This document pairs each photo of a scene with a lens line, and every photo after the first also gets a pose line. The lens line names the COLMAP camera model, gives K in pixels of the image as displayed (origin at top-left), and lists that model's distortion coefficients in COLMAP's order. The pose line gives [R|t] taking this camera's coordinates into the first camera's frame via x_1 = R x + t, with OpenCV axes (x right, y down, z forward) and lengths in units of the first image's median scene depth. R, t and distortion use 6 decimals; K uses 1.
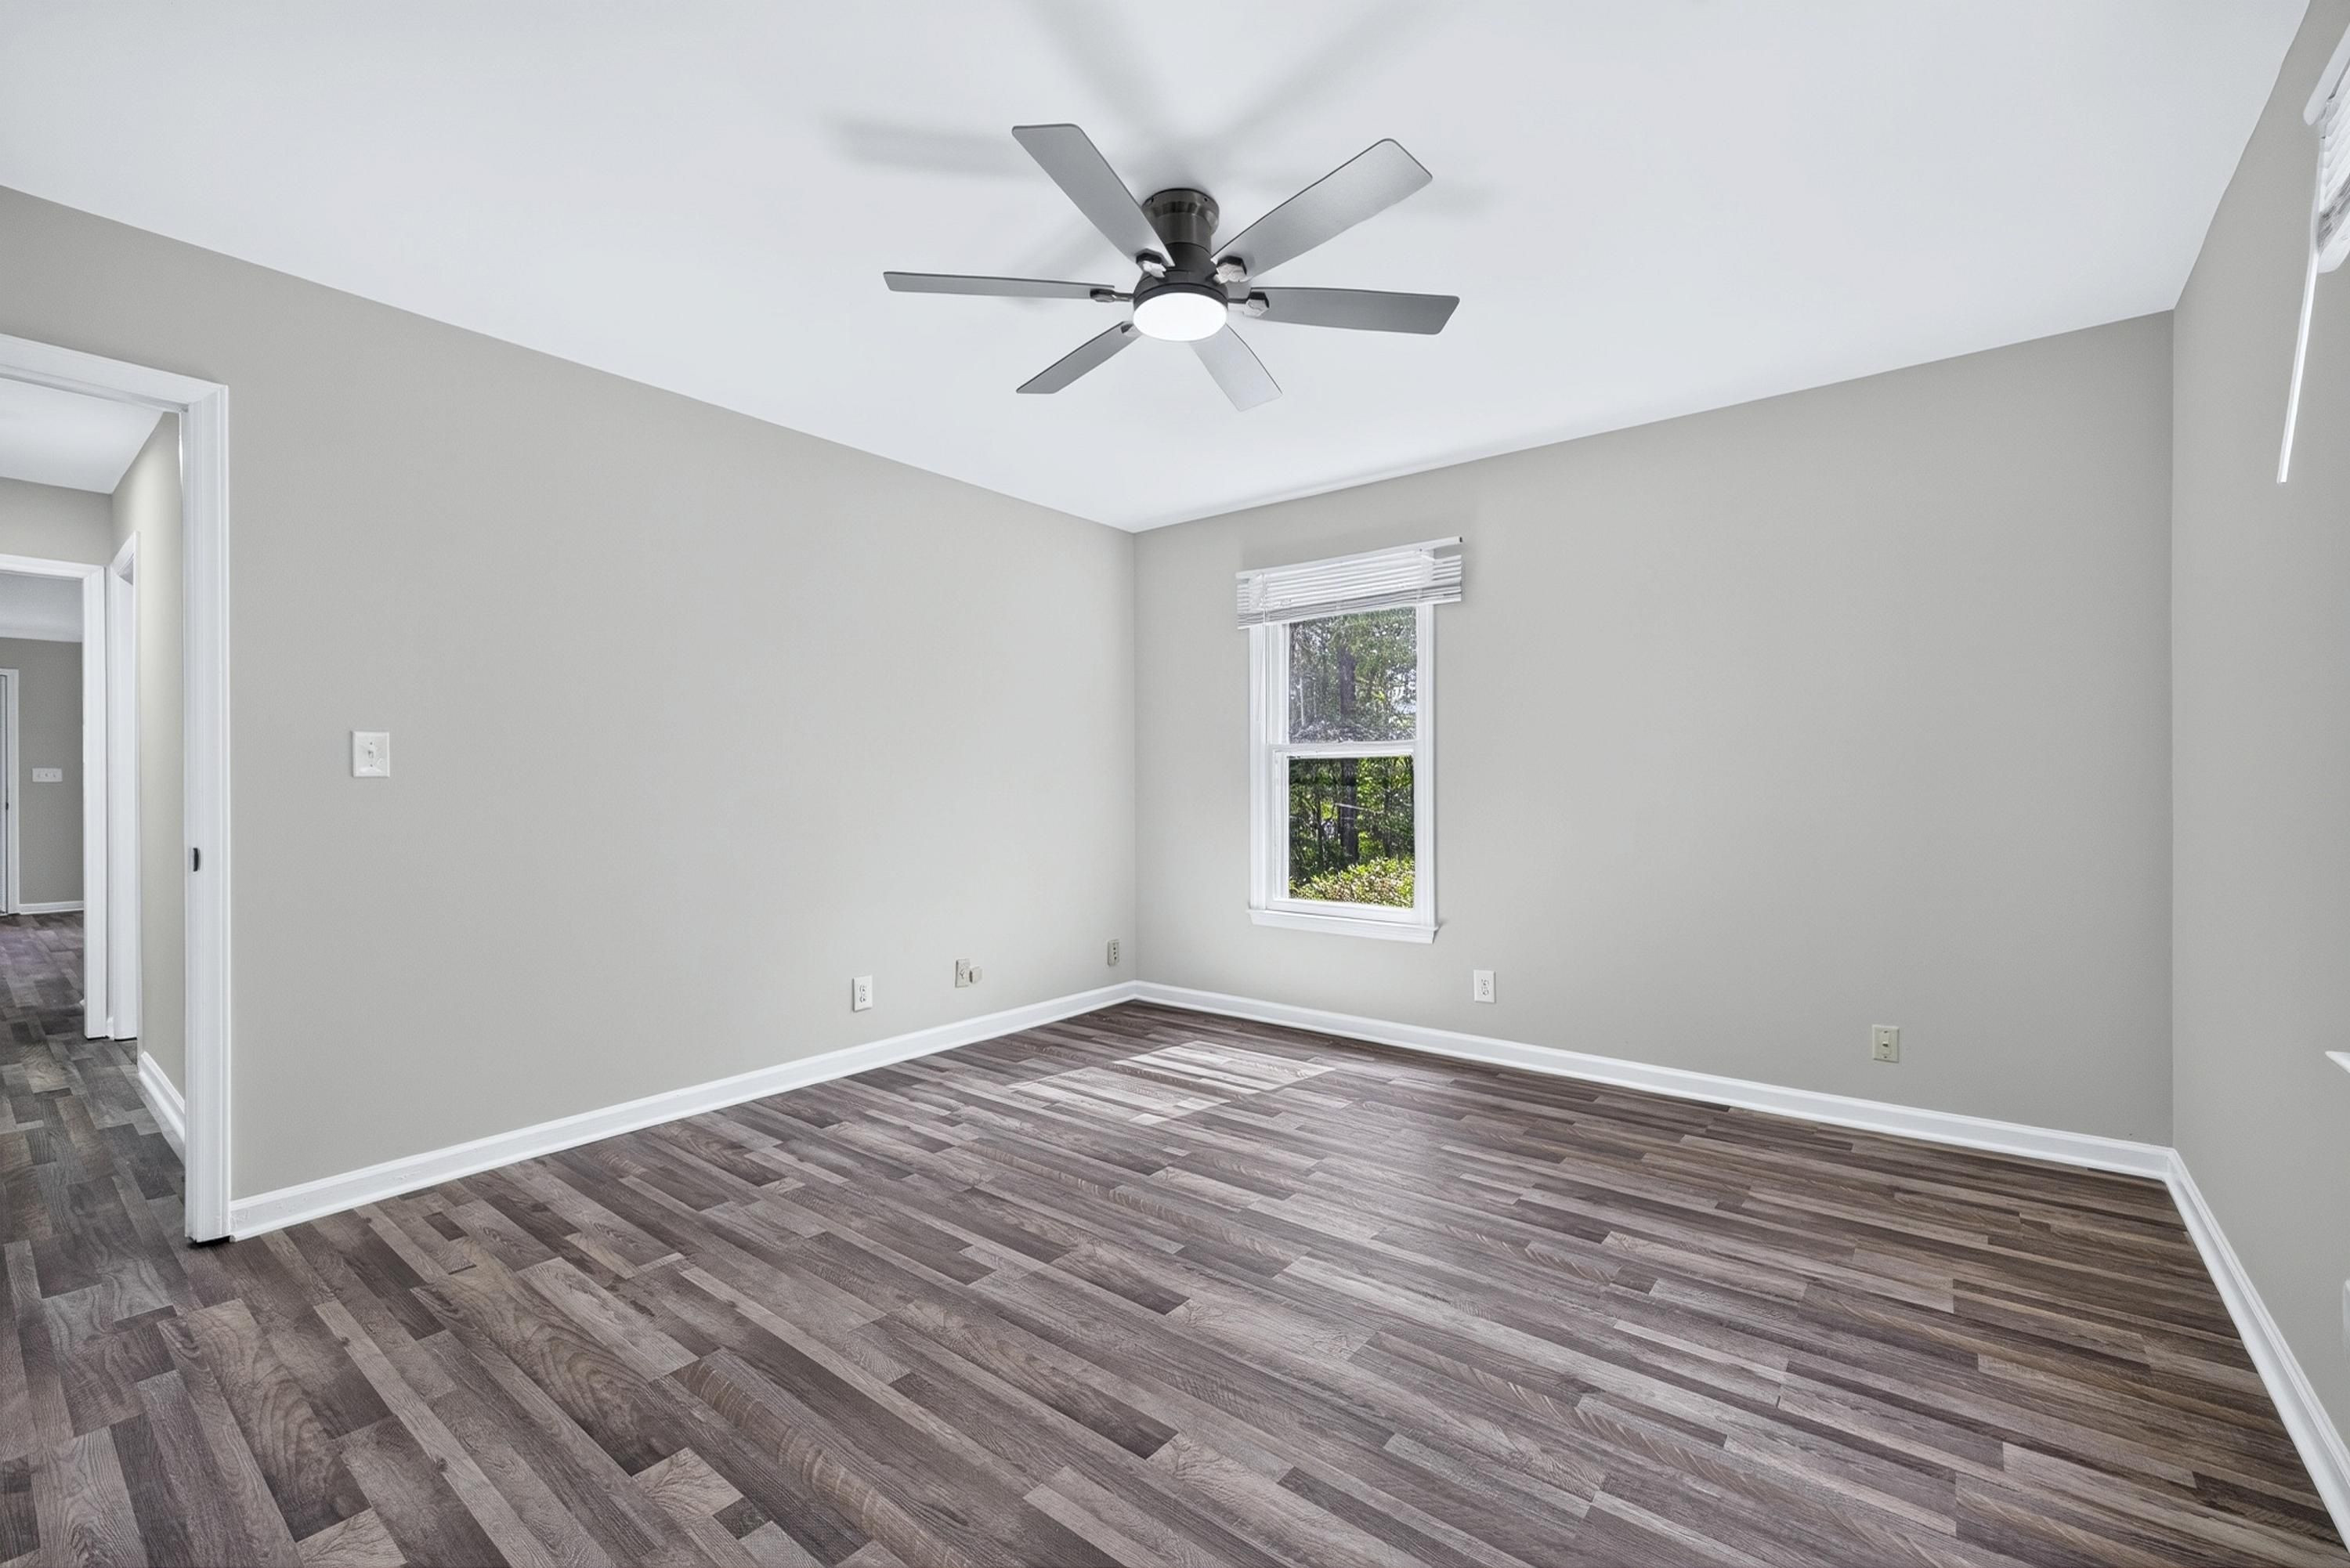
lens RADIAL K [[989.3, 0, 1166.4], [0, 989.3, 781.3], [0, 0, 1]] dist [0.012553, 0.000264]
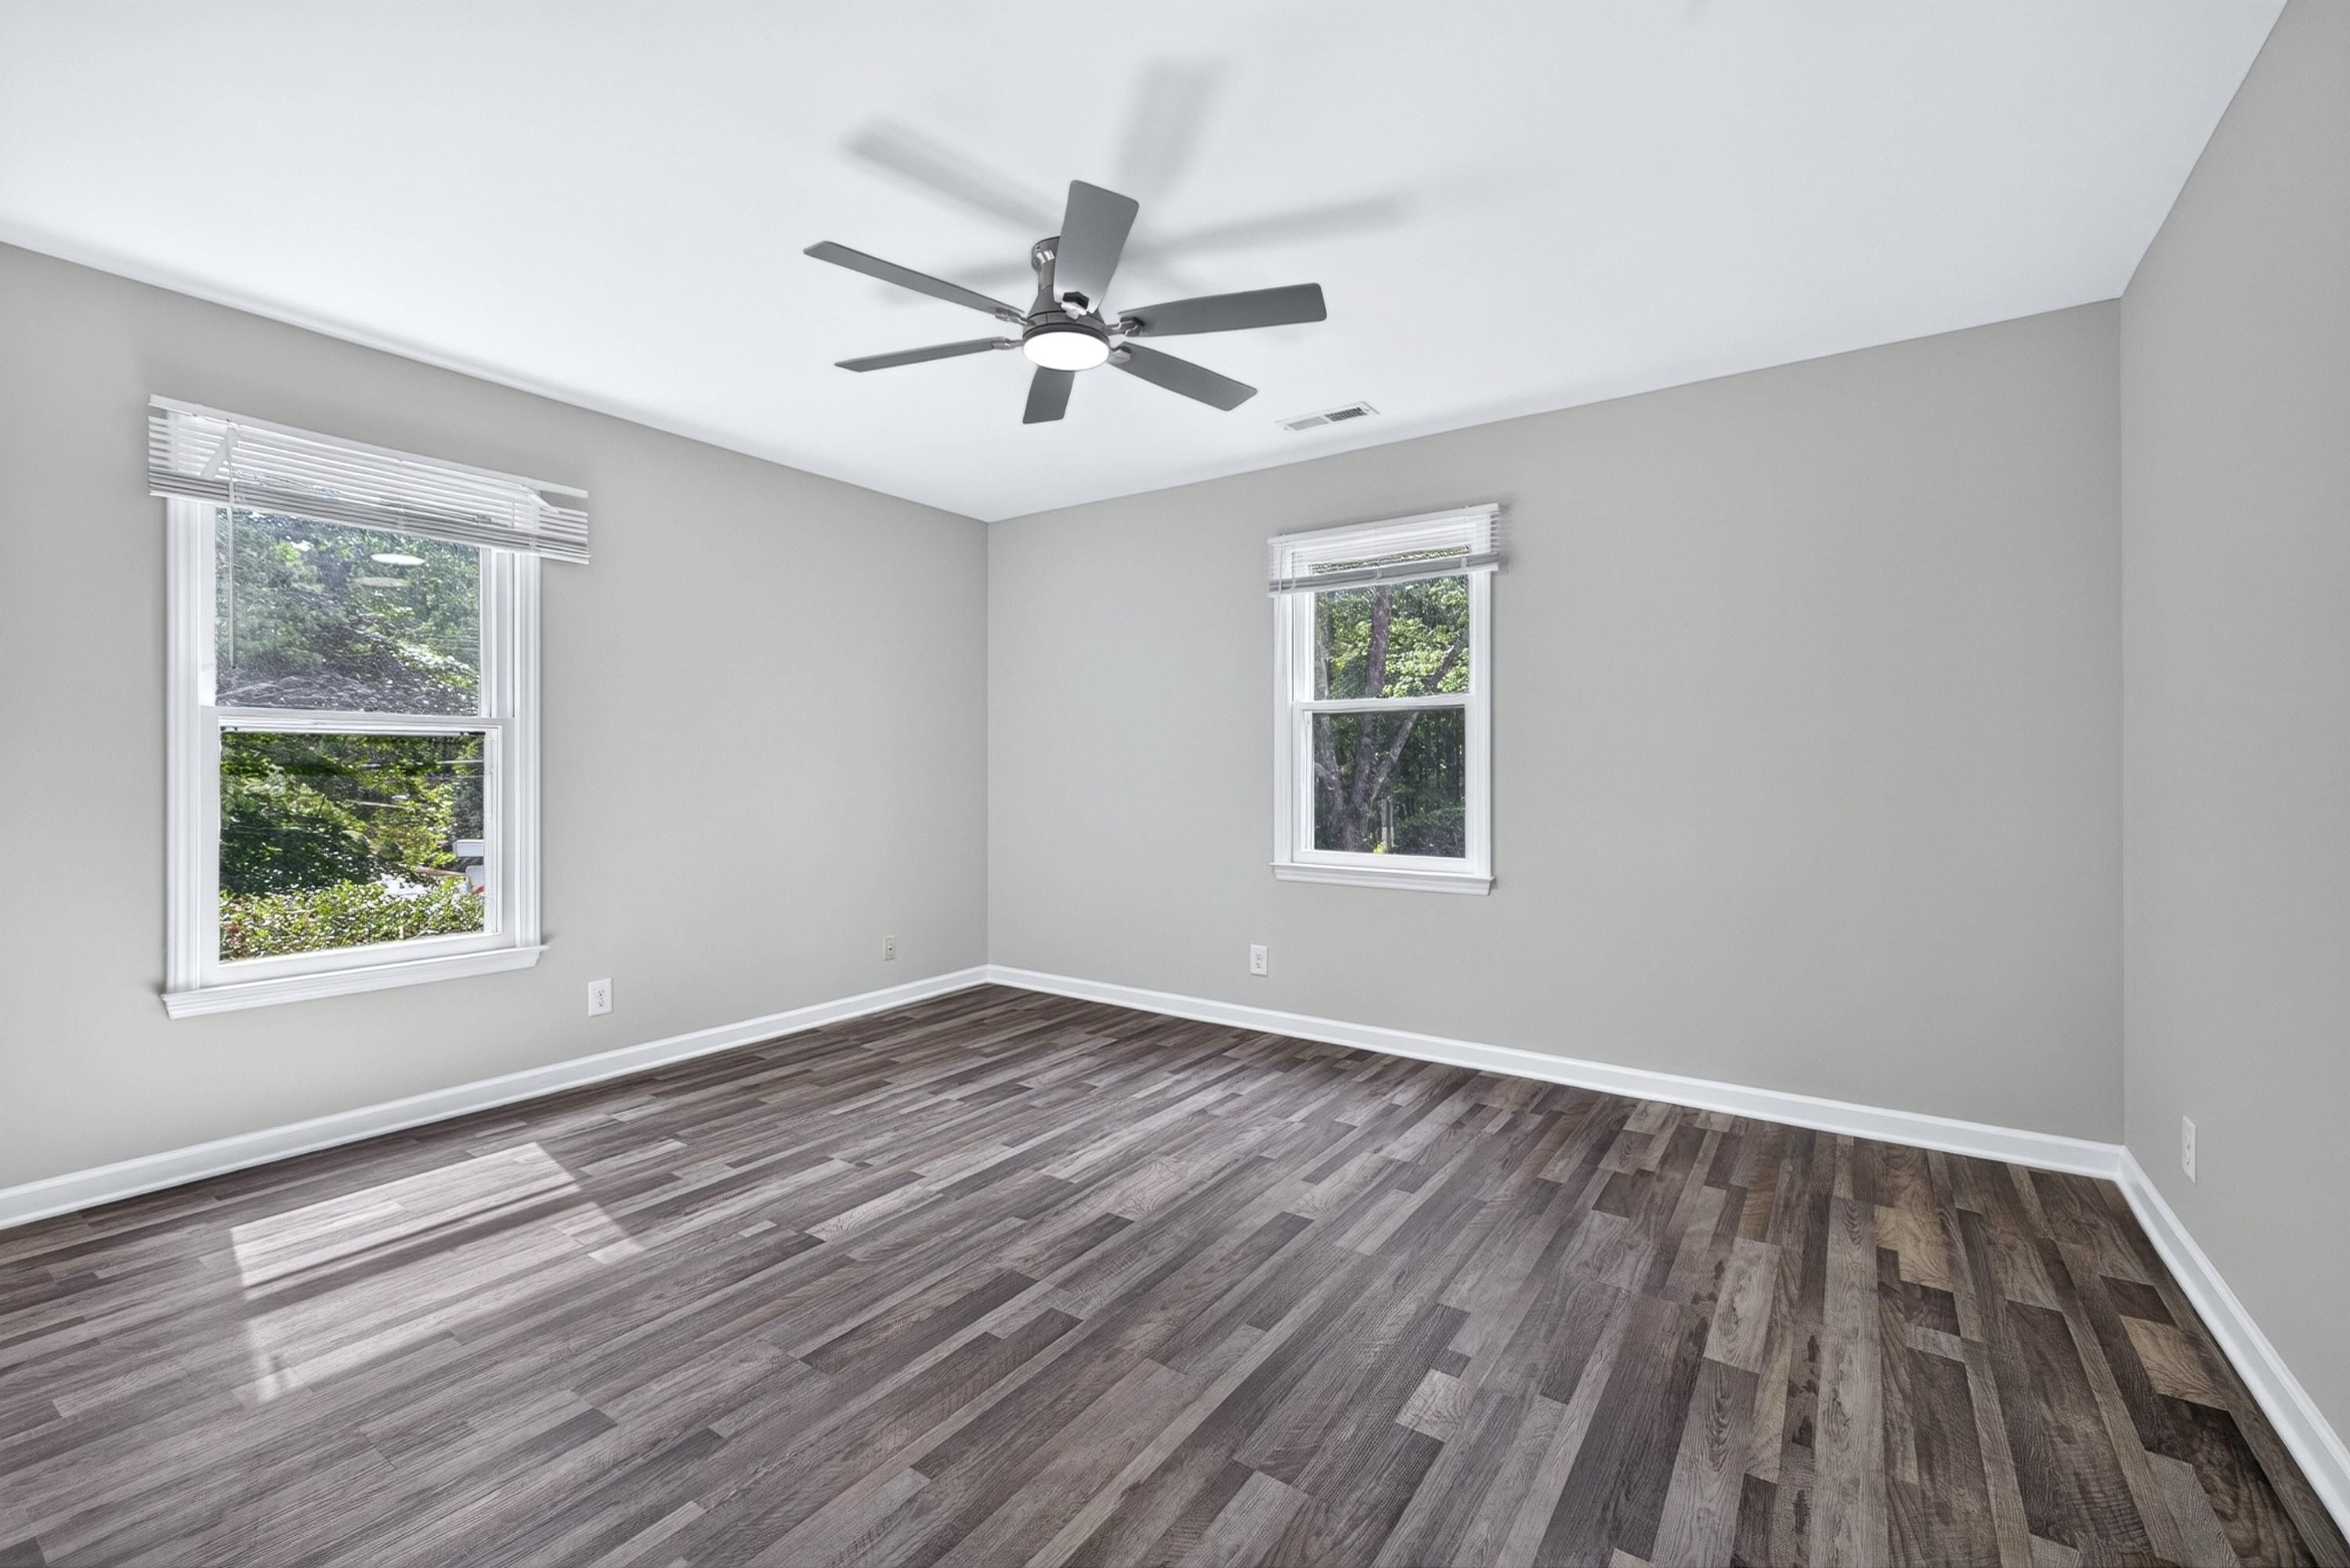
lens RADIAL K [[989.3, 0, 1166.4], [0, 989.3, 781.3], [0, 0, 1]] dist [0.012553, 0.000264]
pose [[-0.070649, -0.007078, 0.997476, -0.869263], [-0.002863, 0.999972, 0.006893, 0.002314], [-0.997497, -0.002369, -0.070668, 0.768999]]
